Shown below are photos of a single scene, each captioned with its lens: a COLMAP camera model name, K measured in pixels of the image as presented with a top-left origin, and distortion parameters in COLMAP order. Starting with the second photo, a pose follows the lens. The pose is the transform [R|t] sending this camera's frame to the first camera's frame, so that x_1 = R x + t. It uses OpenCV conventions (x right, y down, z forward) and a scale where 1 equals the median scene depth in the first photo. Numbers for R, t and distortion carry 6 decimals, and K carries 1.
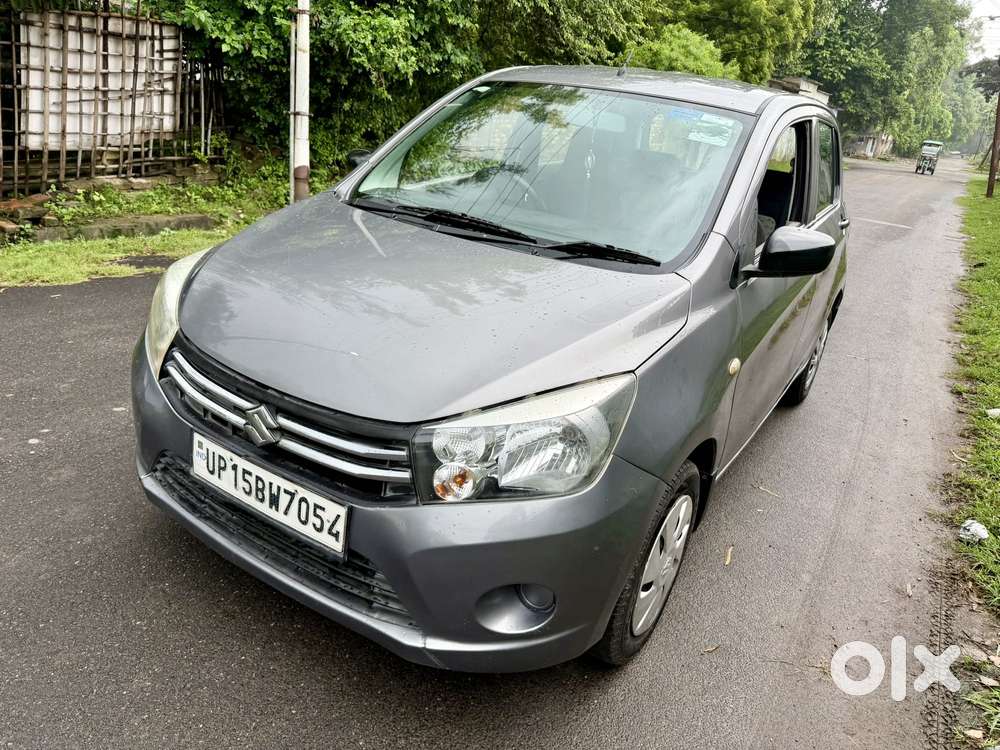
lens RADIAL K [[710.7, 0, 499.3], [0, 710.7, 373.6], [0, 0, 1]] dist [0.004151, -0.005685]
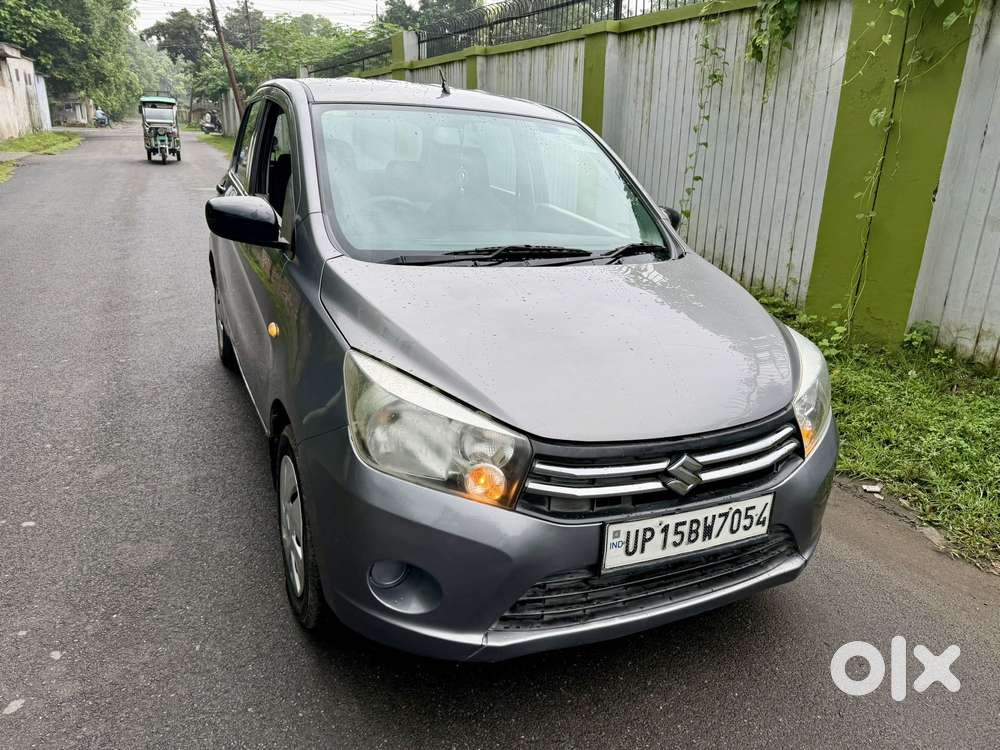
lens RADIAL K [[710.7, 0, 499.3], [0, 710.7, 373.6], [0, 0, 1]] dist [0.004151, -0.005685]
pose [[0.559389, -0.344109, 0.754104, -0.785742], [0.309666, 0.930644, 0.194959, -0.226190], [-0.768890, 0.124463, 0.627151, 0.344917]]
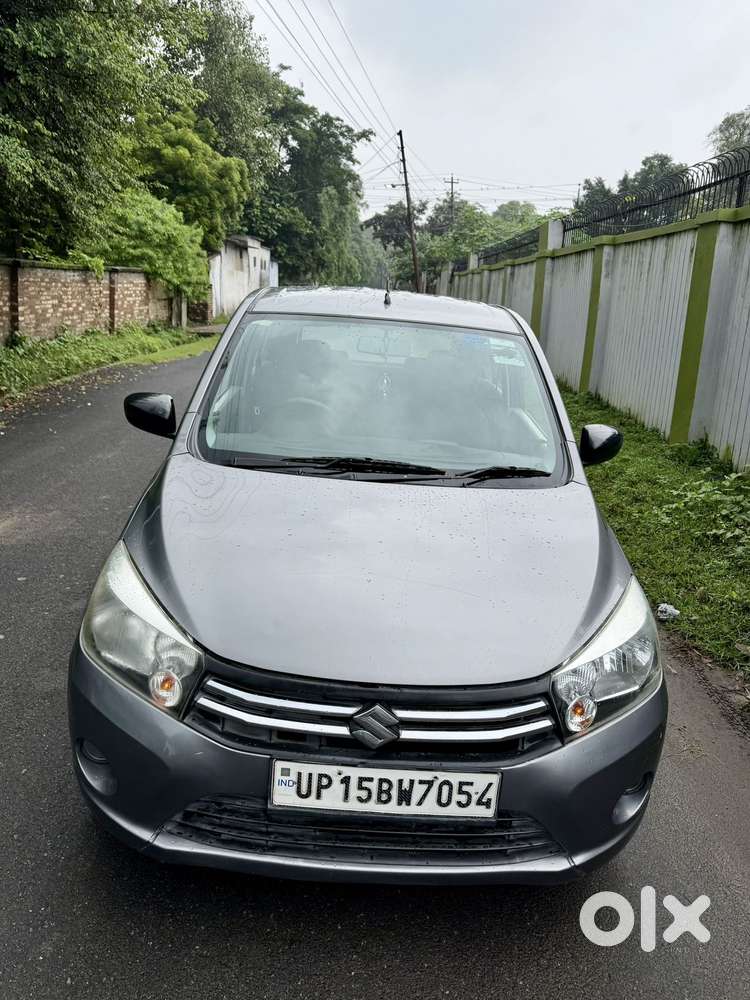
lens RADIAL K [[709.6, 0, 376.2], [0, 709.6, 507.3], [0, 0, 1]] dist [0.009659, -0.028956]
pose [[0.844973, -0.207514, 0.492909, -0.479505], [0.219940, 0.974941, 0.033414, -0.159370], [-0.487491, 0.080176, 0.869439, 0.090754]]
